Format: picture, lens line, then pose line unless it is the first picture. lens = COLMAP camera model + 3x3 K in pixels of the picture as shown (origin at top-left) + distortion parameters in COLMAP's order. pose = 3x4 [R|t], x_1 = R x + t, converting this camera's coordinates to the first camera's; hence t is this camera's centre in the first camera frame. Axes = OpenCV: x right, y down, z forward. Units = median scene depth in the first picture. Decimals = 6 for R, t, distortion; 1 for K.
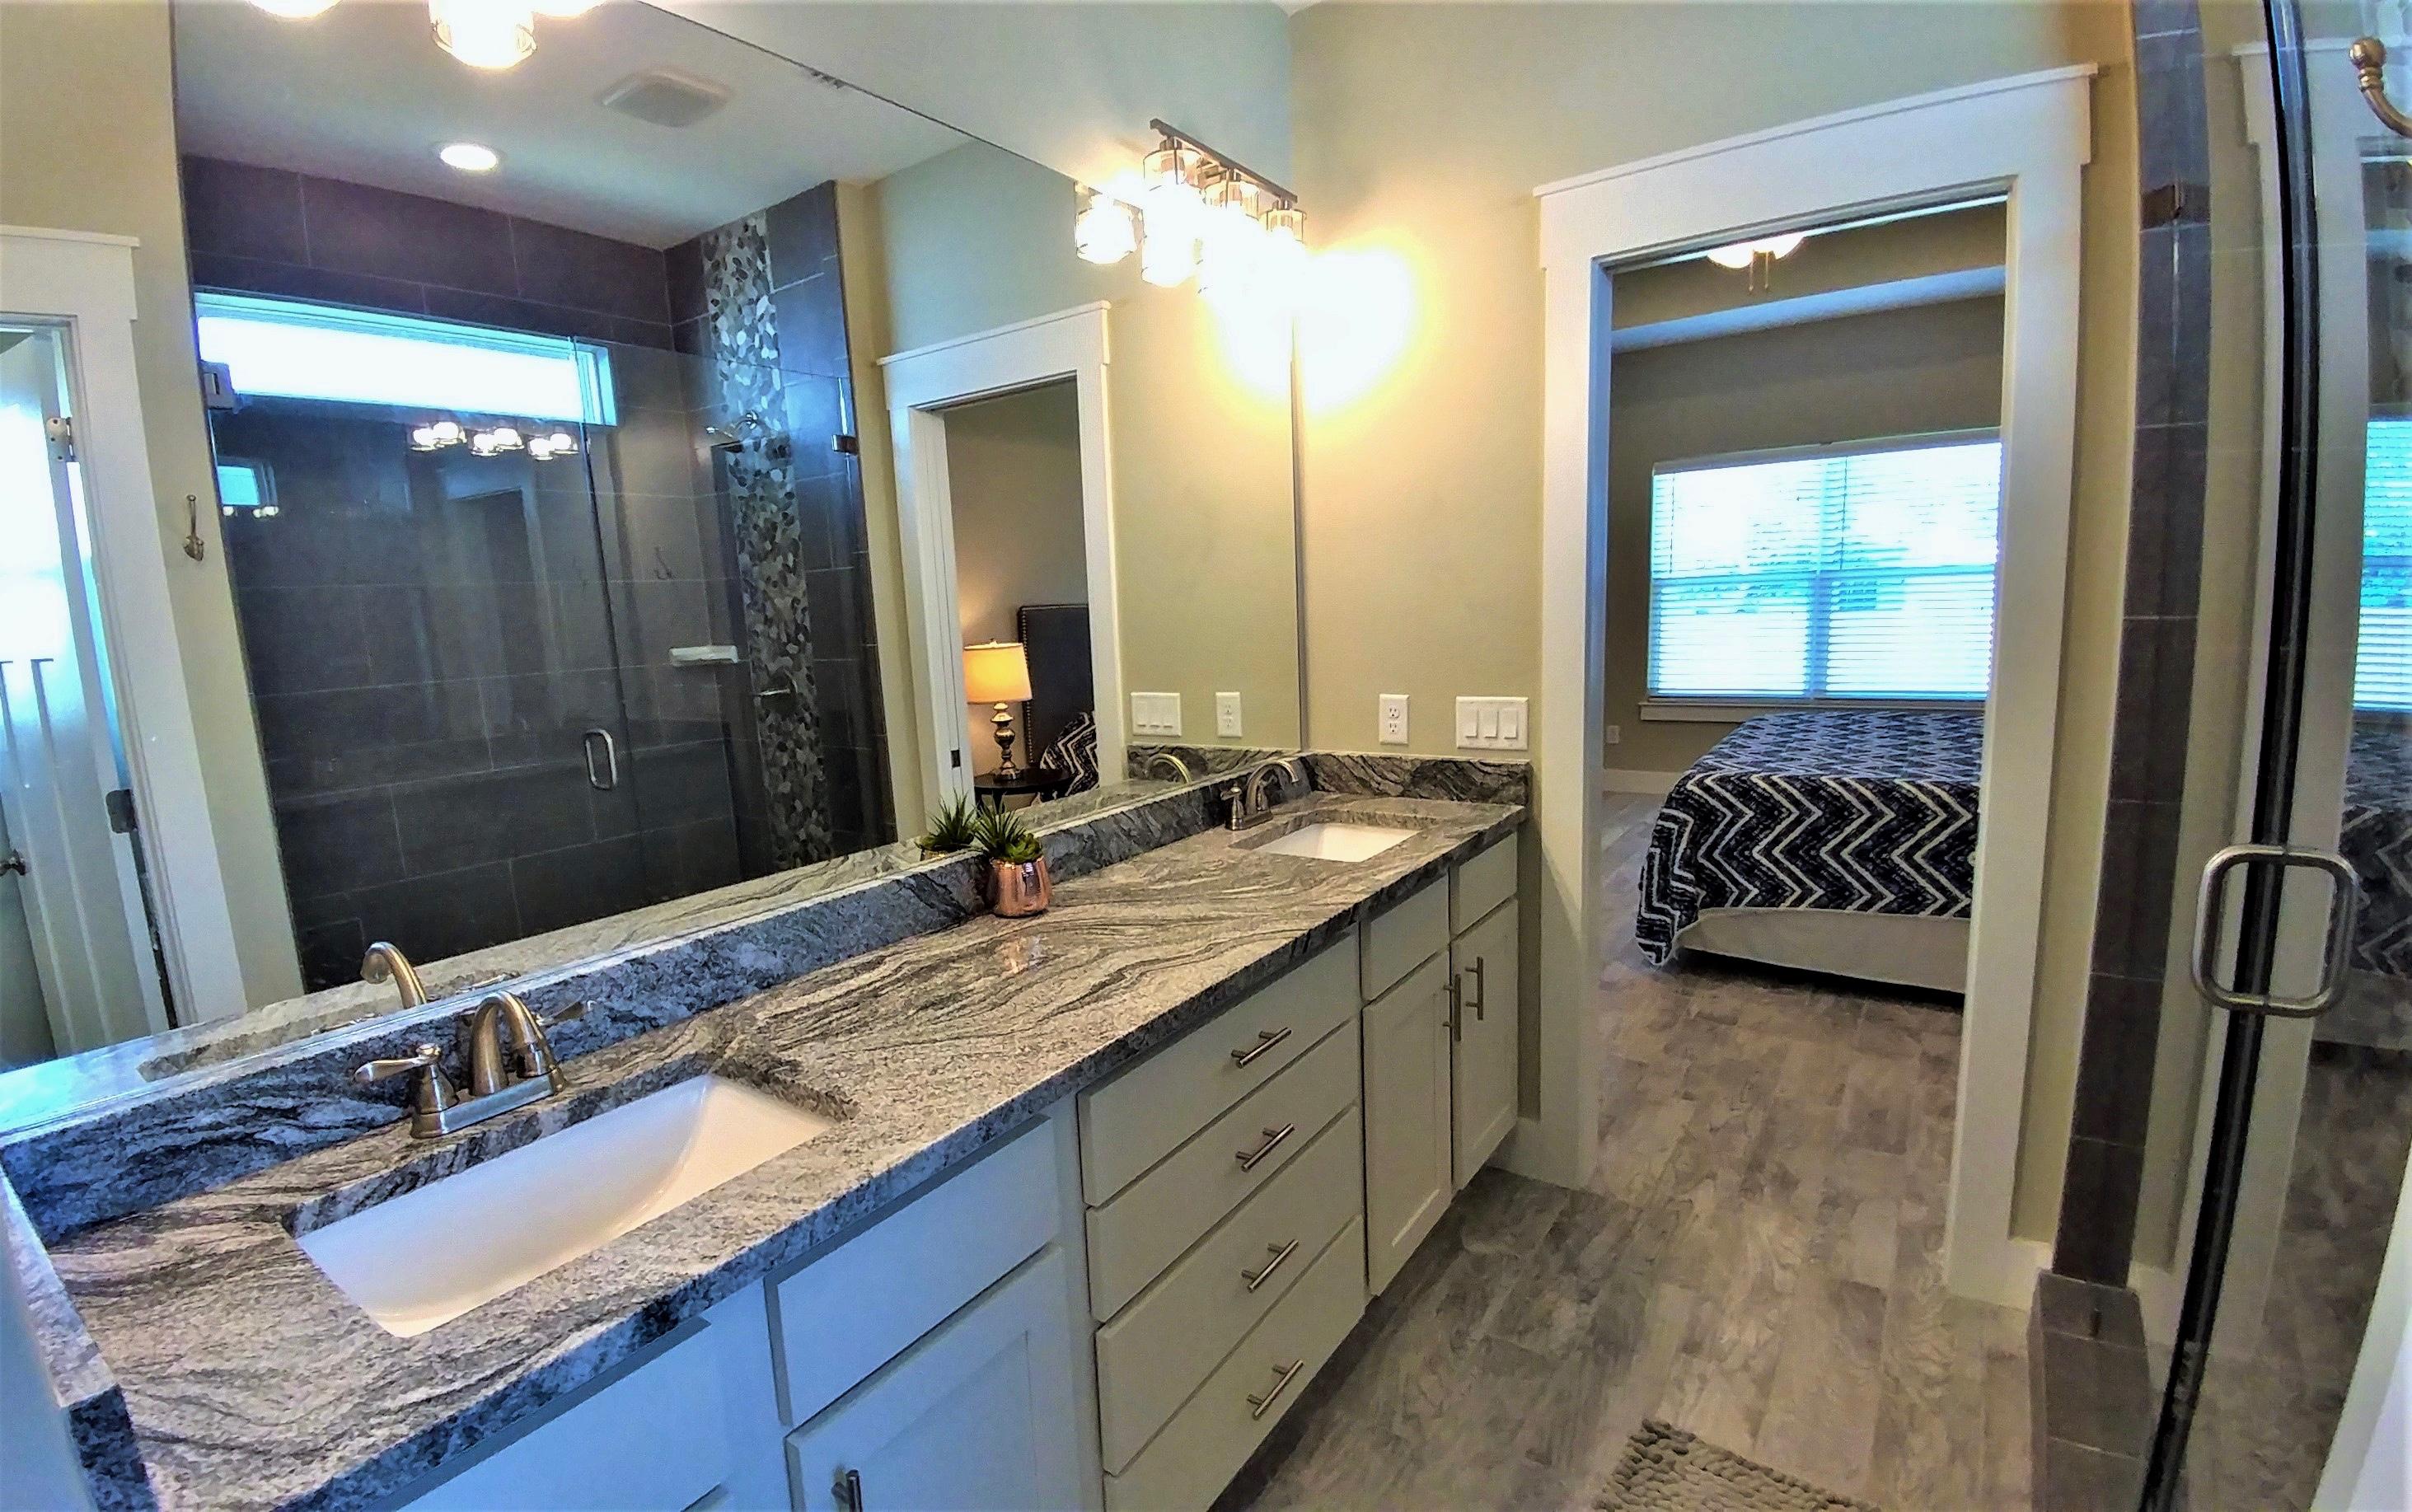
lens RADIAL K [[1062.5, 0, 1202.3], [0, 1062.5, 752.0], [0, 0, 1]] dist [-0.000227, -0.000009]
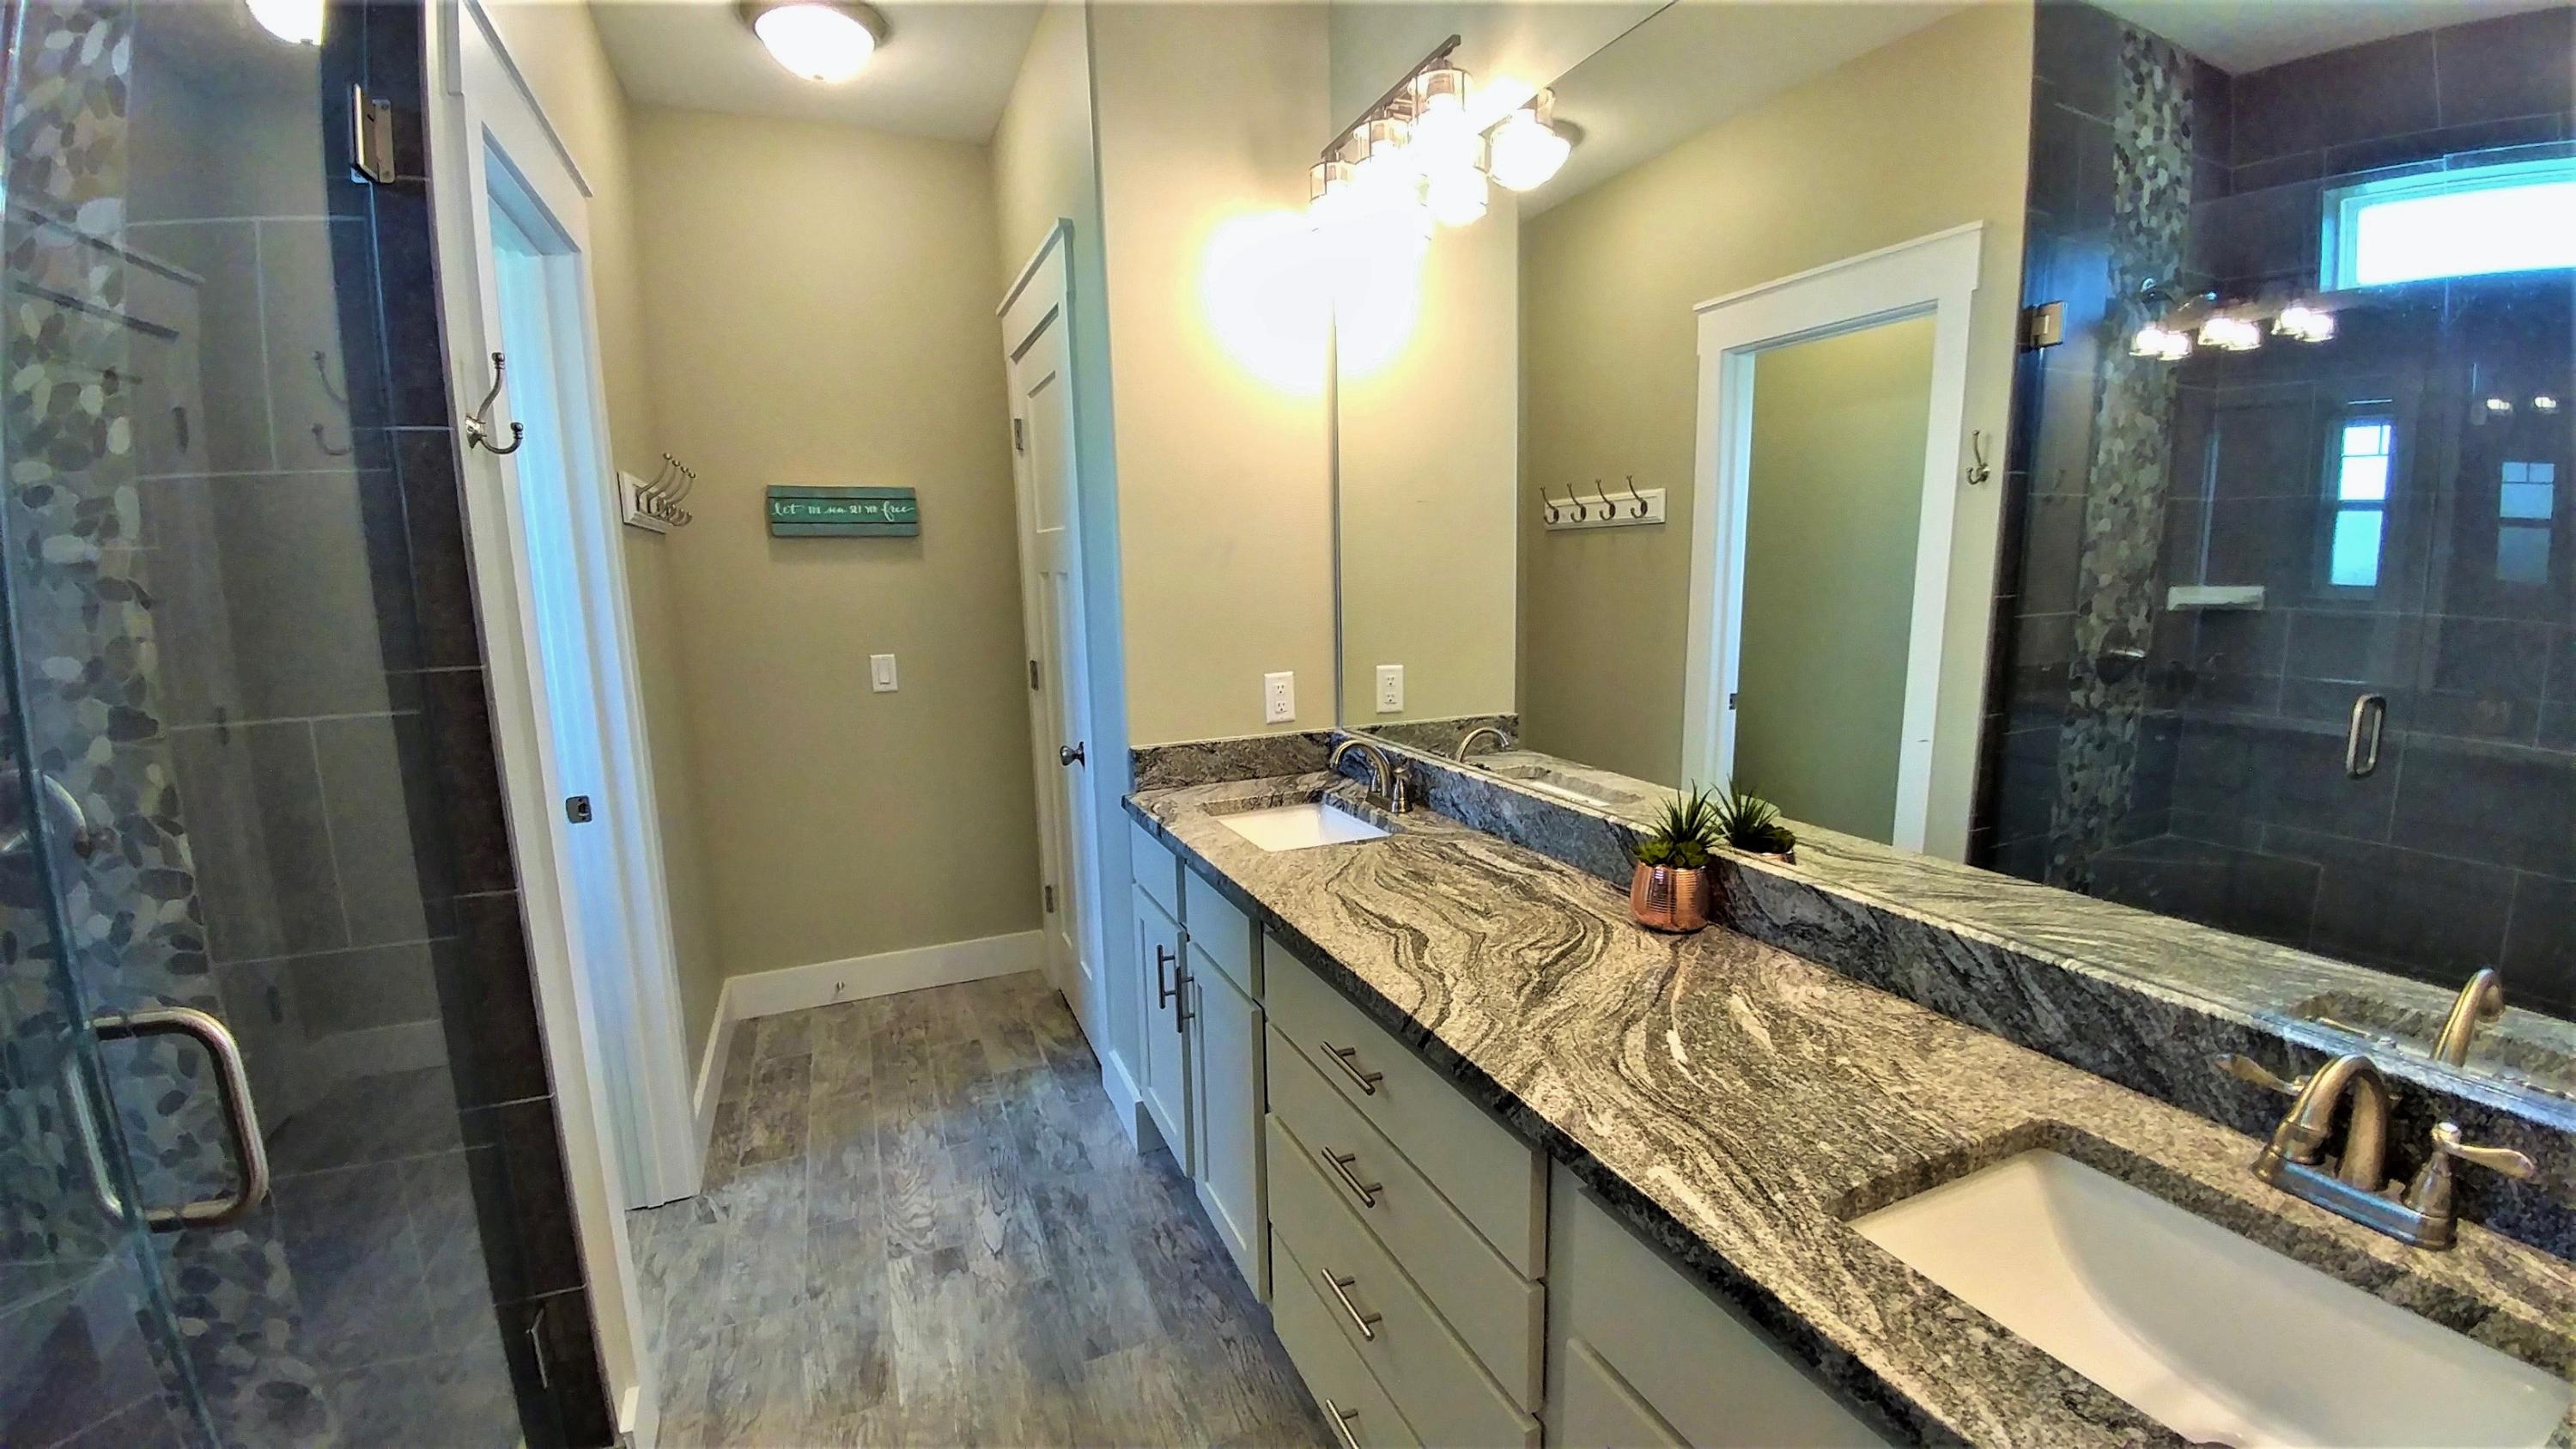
lens RADIAL K [[1030.2, 0, 1288.6], [0, 1030.2, 730.0], [0, 0, 1]] dist [0.000816, -0.000001]
pose [[-0.506678, 0.186374, -0.841749, 0.725175], [-0.098620, 0.957416, 0.271347, -0.212717], [0.856476, 0.220499, -0.466721, 1.253947]]
